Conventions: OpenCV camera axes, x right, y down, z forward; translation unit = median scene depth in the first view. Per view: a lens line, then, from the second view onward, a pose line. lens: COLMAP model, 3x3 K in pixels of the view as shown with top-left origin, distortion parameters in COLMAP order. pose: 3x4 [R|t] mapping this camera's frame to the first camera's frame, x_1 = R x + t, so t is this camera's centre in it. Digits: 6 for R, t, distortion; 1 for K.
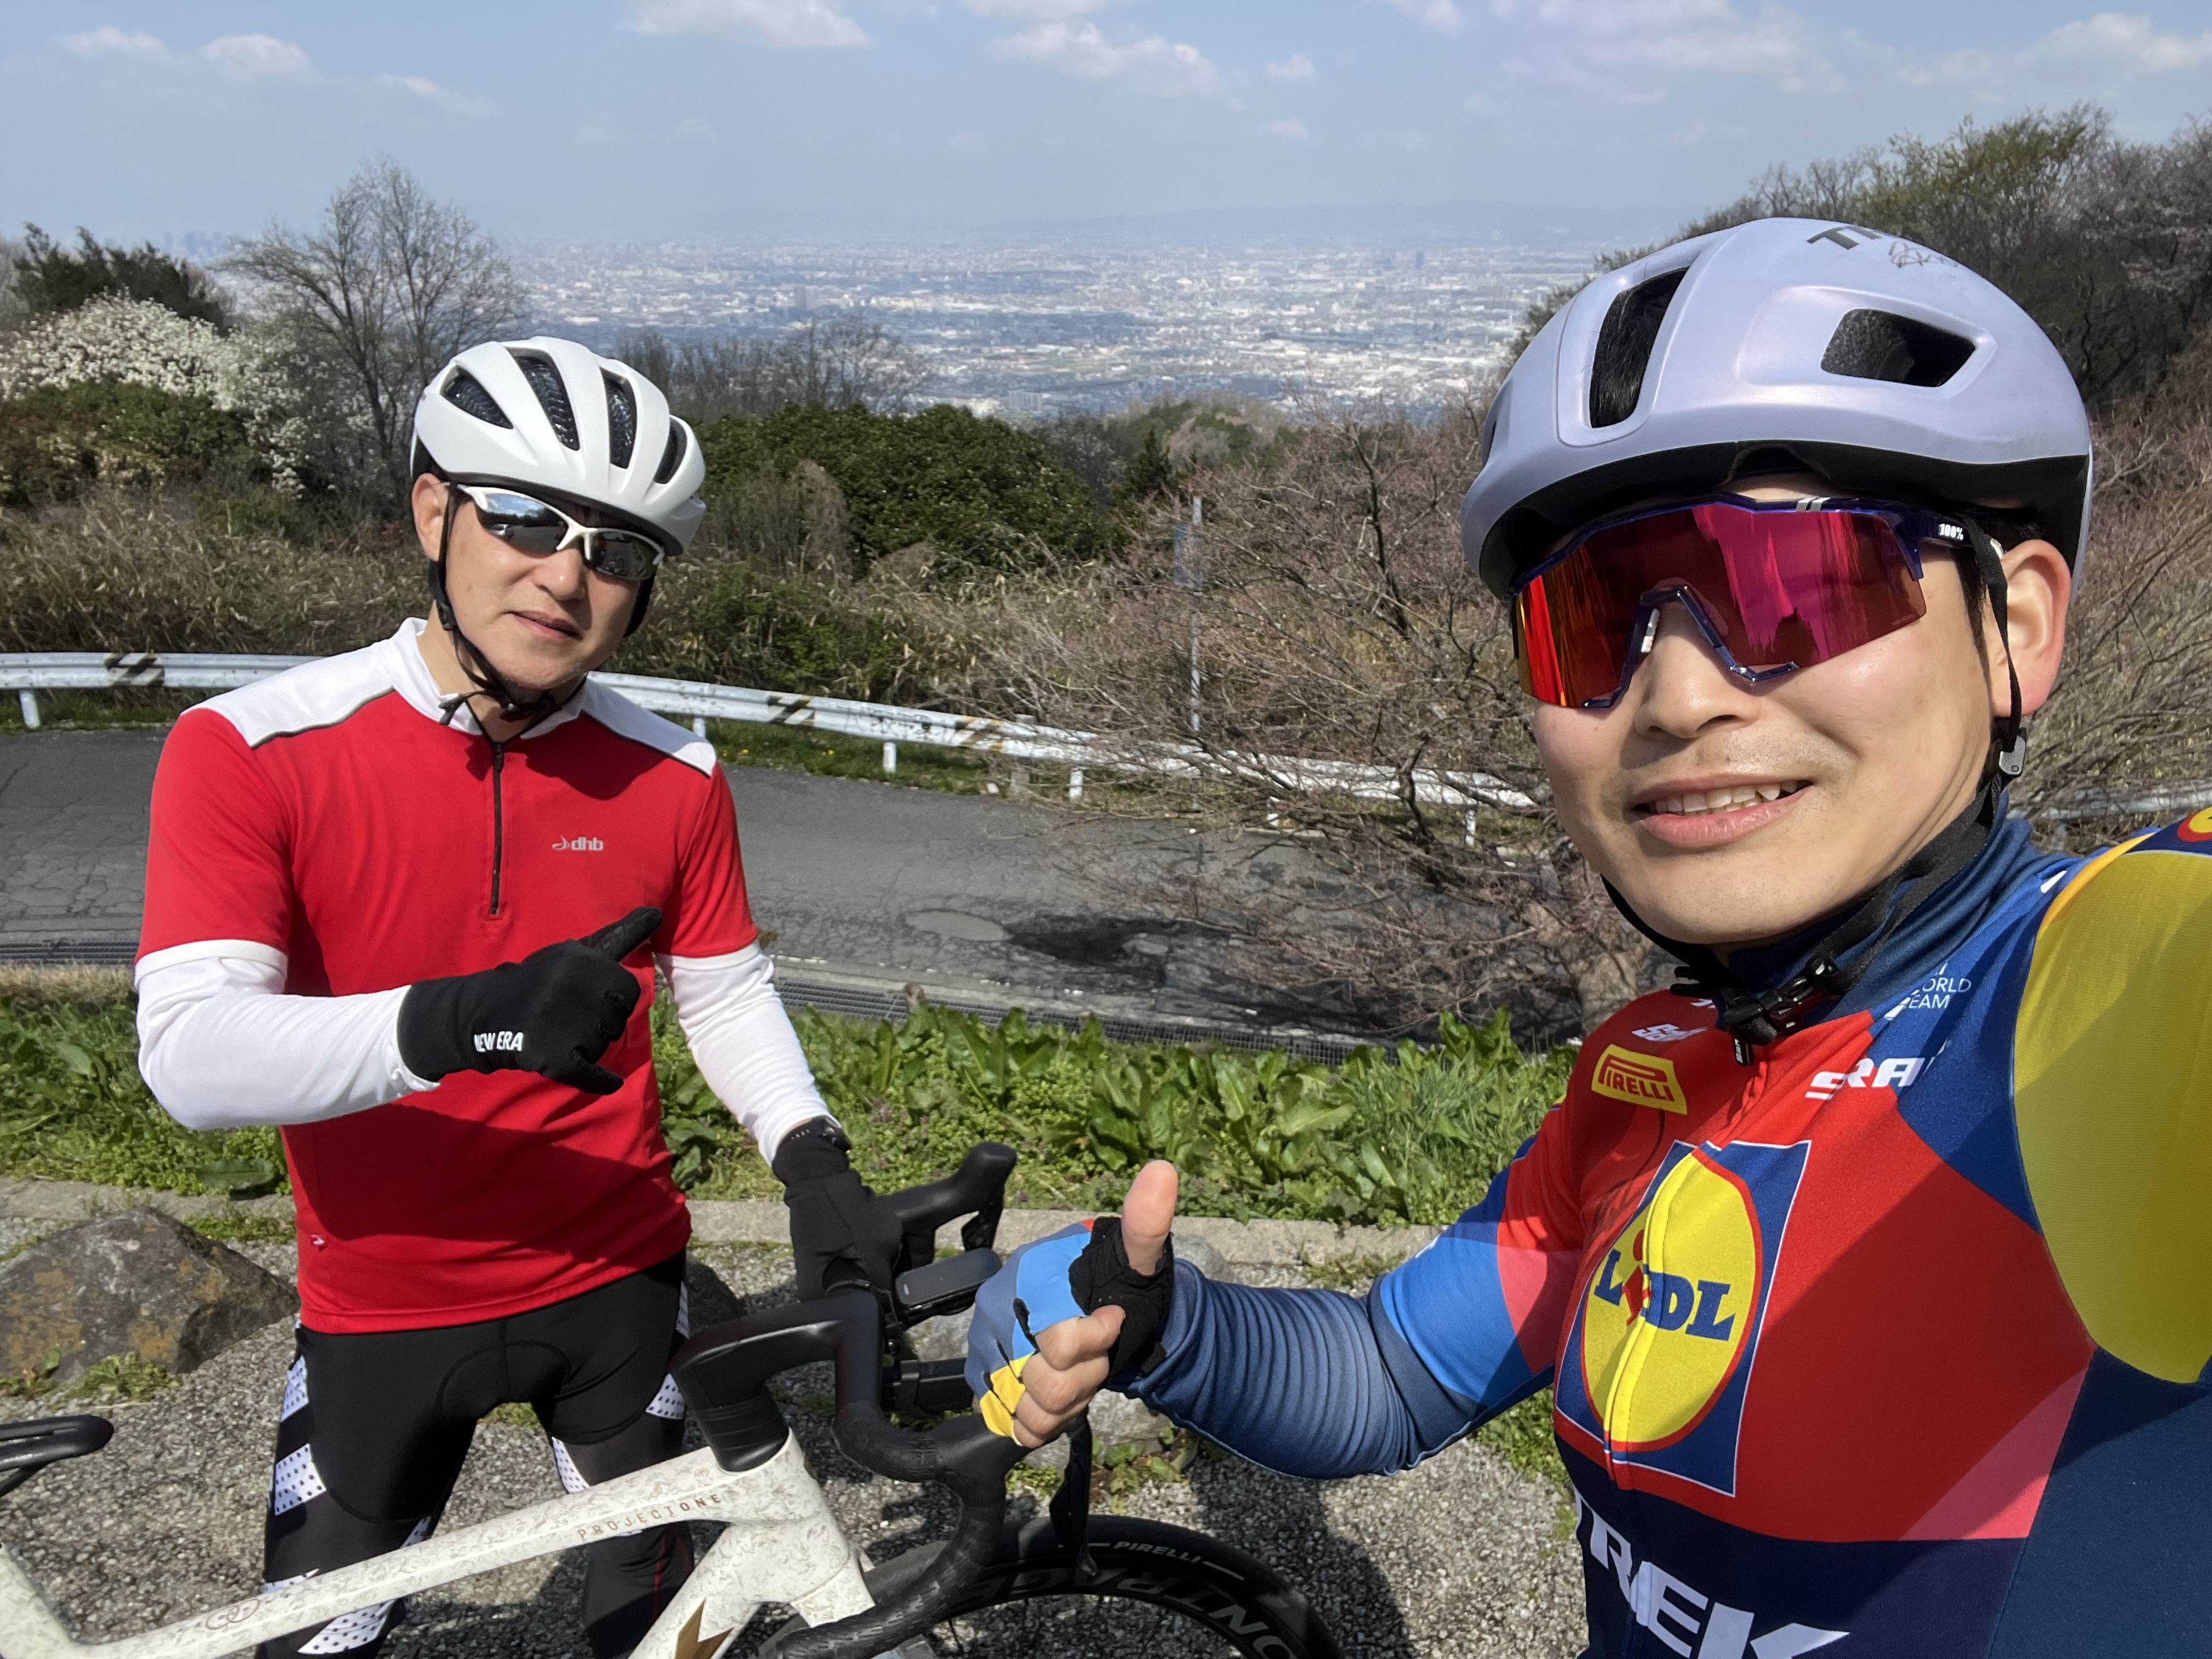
lens RADIAL K [[1403.1, 0, 1106.0], [0, 1403.1, 829.5], [0, 0, 1]] dist [0.043031, -0.040140]
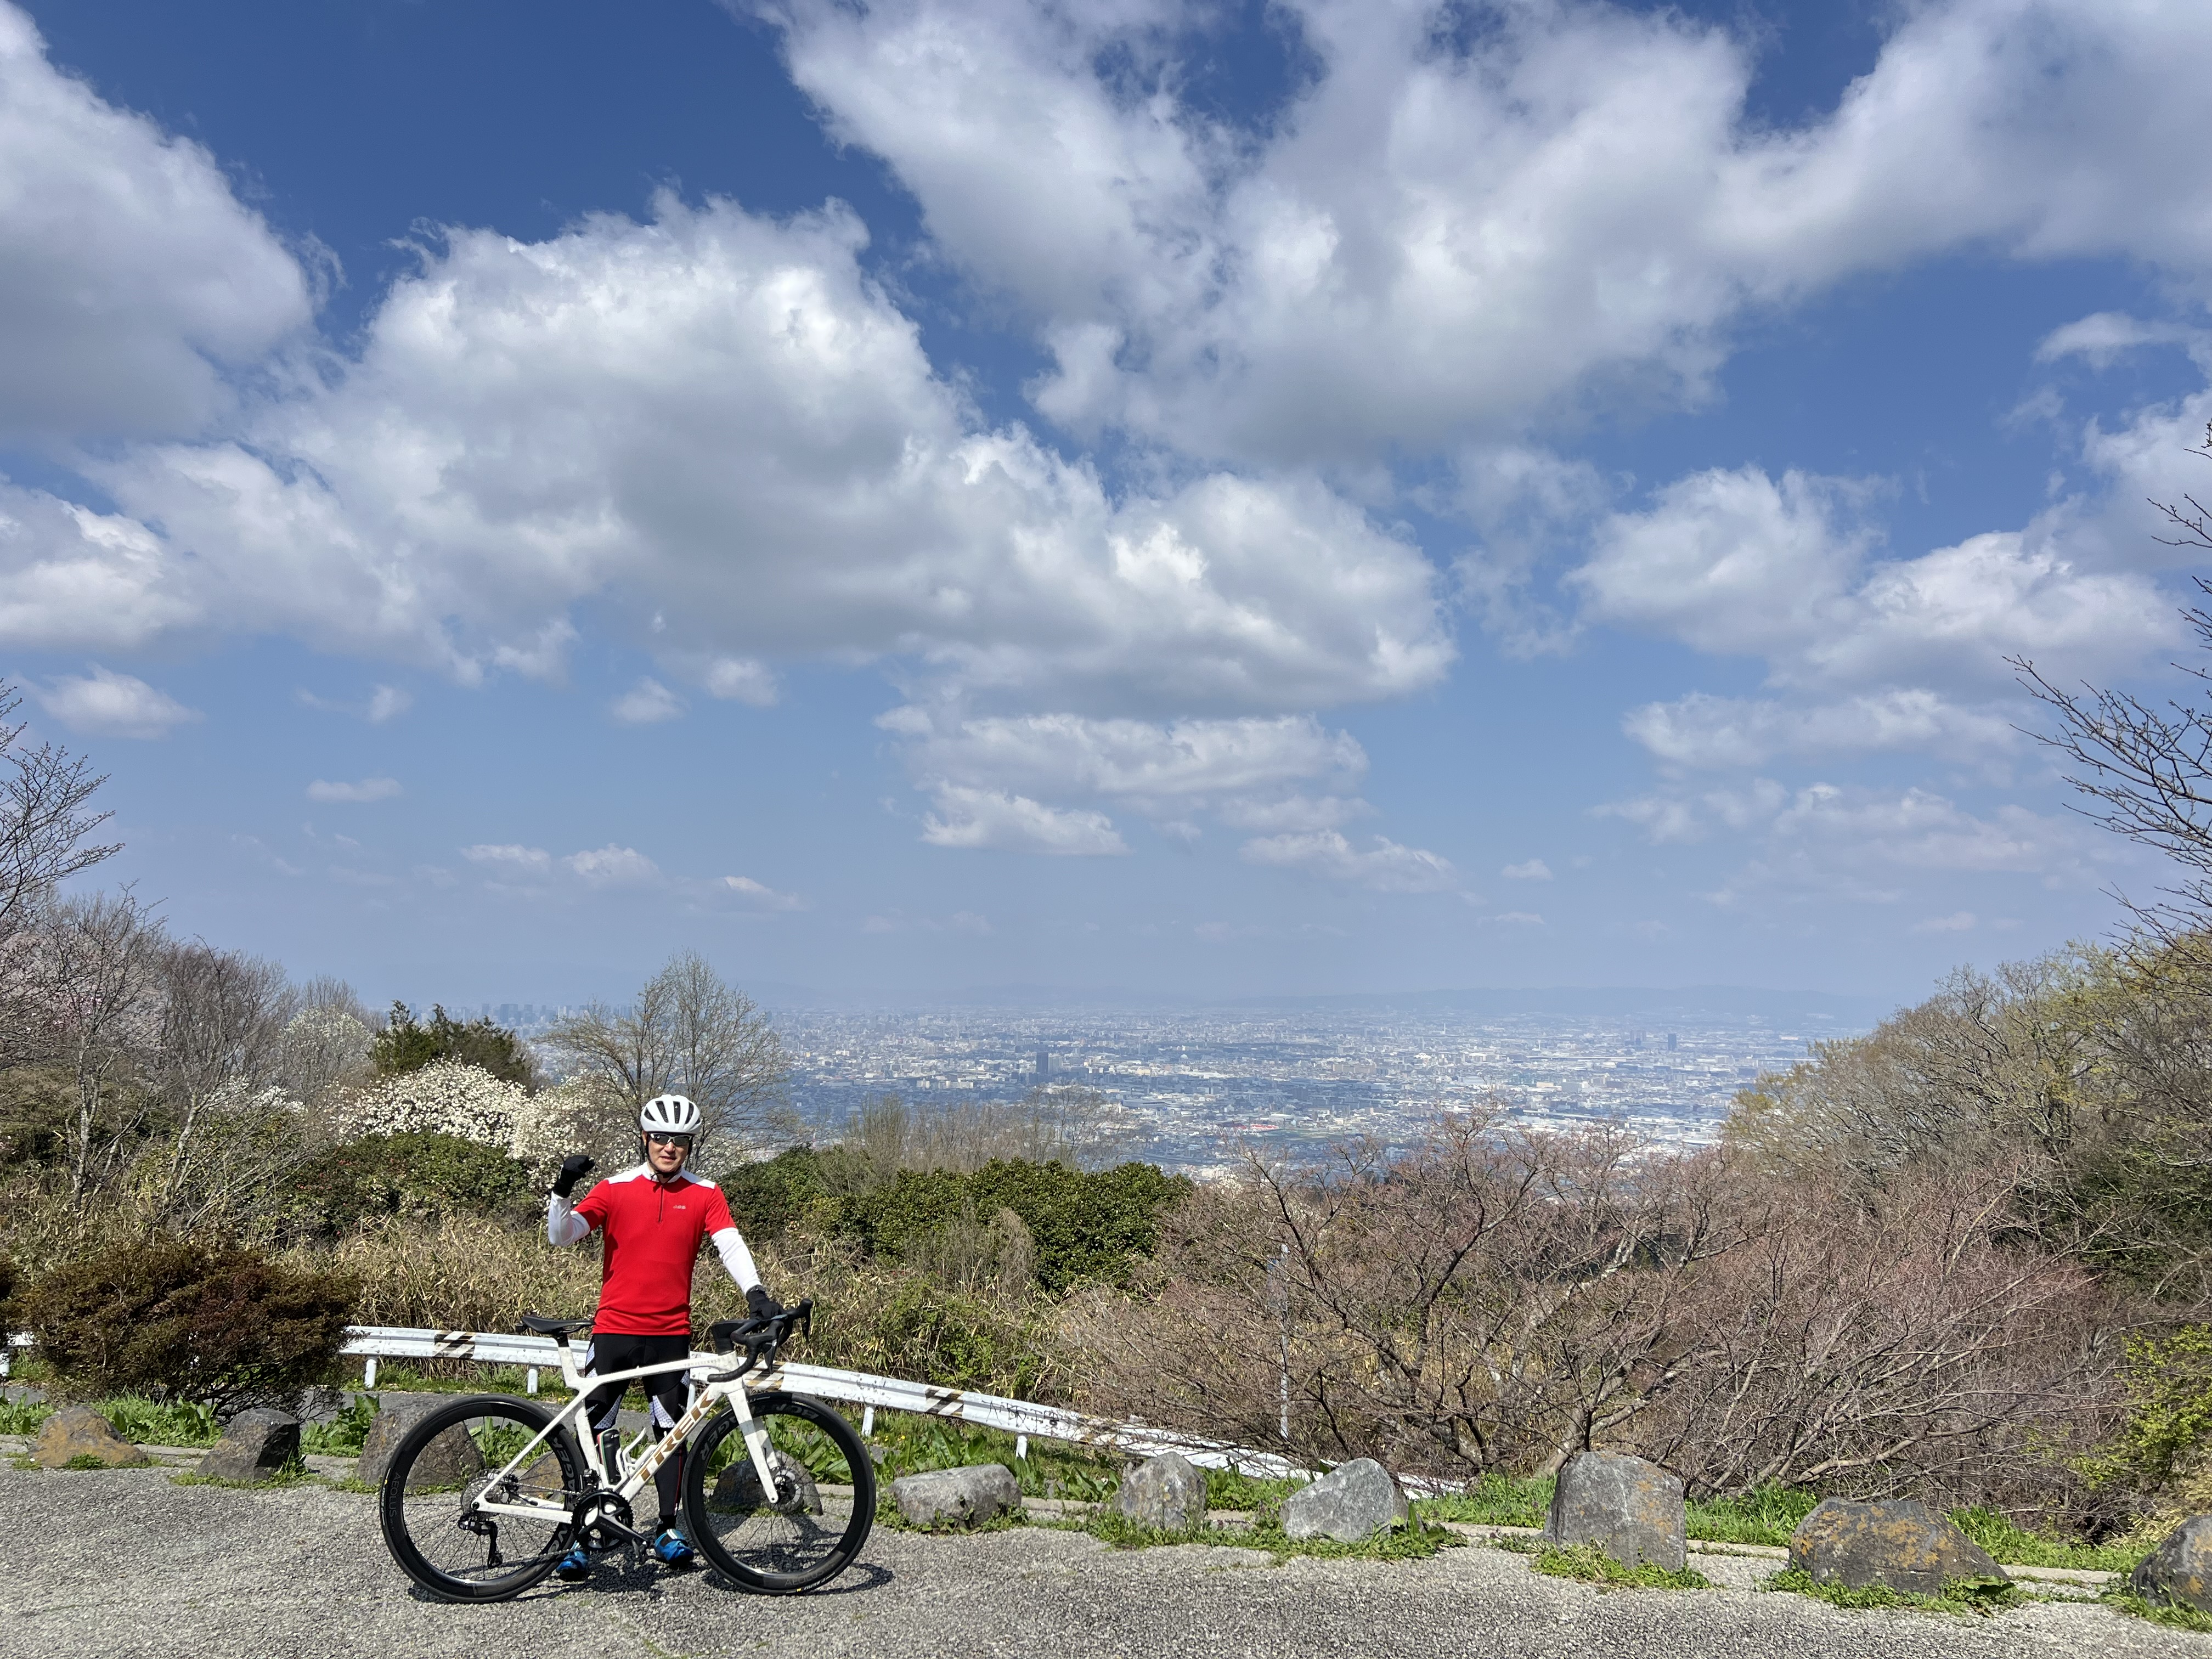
lens RADIAL K [[1670.4, 0, 1106.0], [0, 1670.4, 829.5], [0, 0, 1]] dist [0.085659, -0.199637]
pose [[0.984127, -0.009128, -0.177232, 0.075976], [-0.076895, 0.878127, -0.472207, 0.068784], [0.159943, 0.478340, 0.863487, -0.199071]]
